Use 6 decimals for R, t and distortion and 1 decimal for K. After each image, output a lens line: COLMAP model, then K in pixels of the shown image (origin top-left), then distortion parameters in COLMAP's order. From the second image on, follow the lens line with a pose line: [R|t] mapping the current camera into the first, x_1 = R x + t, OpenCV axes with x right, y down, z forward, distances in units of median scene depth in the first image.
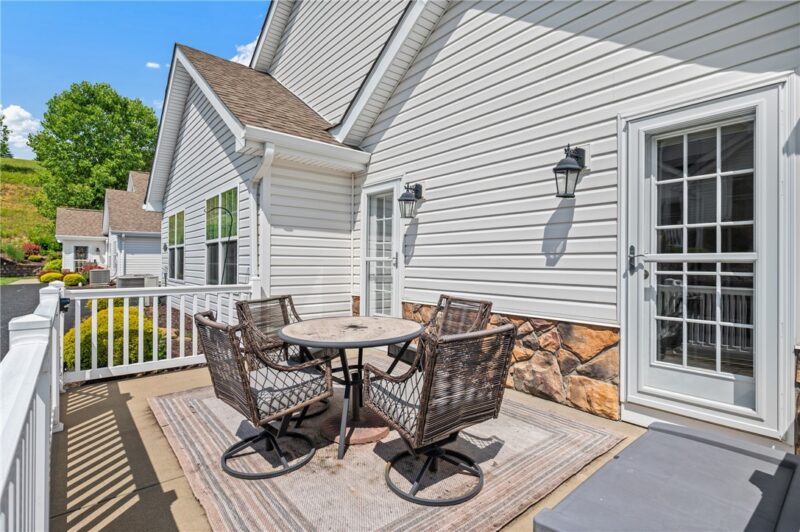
lens RADIAL K [[386.6, 0, 403.1], [0, 386.6, 257.5], [0, 0, 1]] dist [-0.001385, 0.000954]
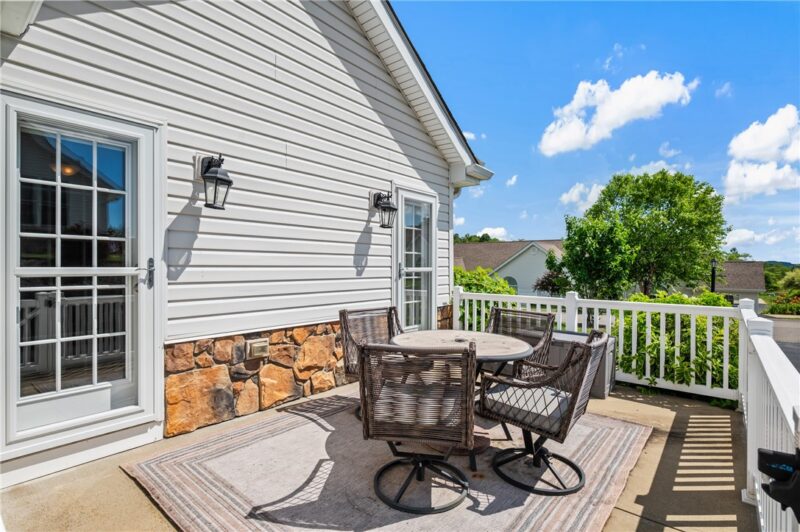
lens RADIAL K [[386.6, 0, 403.0], [0, 386.6, 273.0], [0, 0, 1]] dist [-0.001385, 0.000954]
pose [[-0.169068, -0.002190, 0.985602, -0.341300], [0.001390, 0.999996, 0.002461, 0.003158], [-0.985603, 0.001786, -0.169064, 0.407539]]
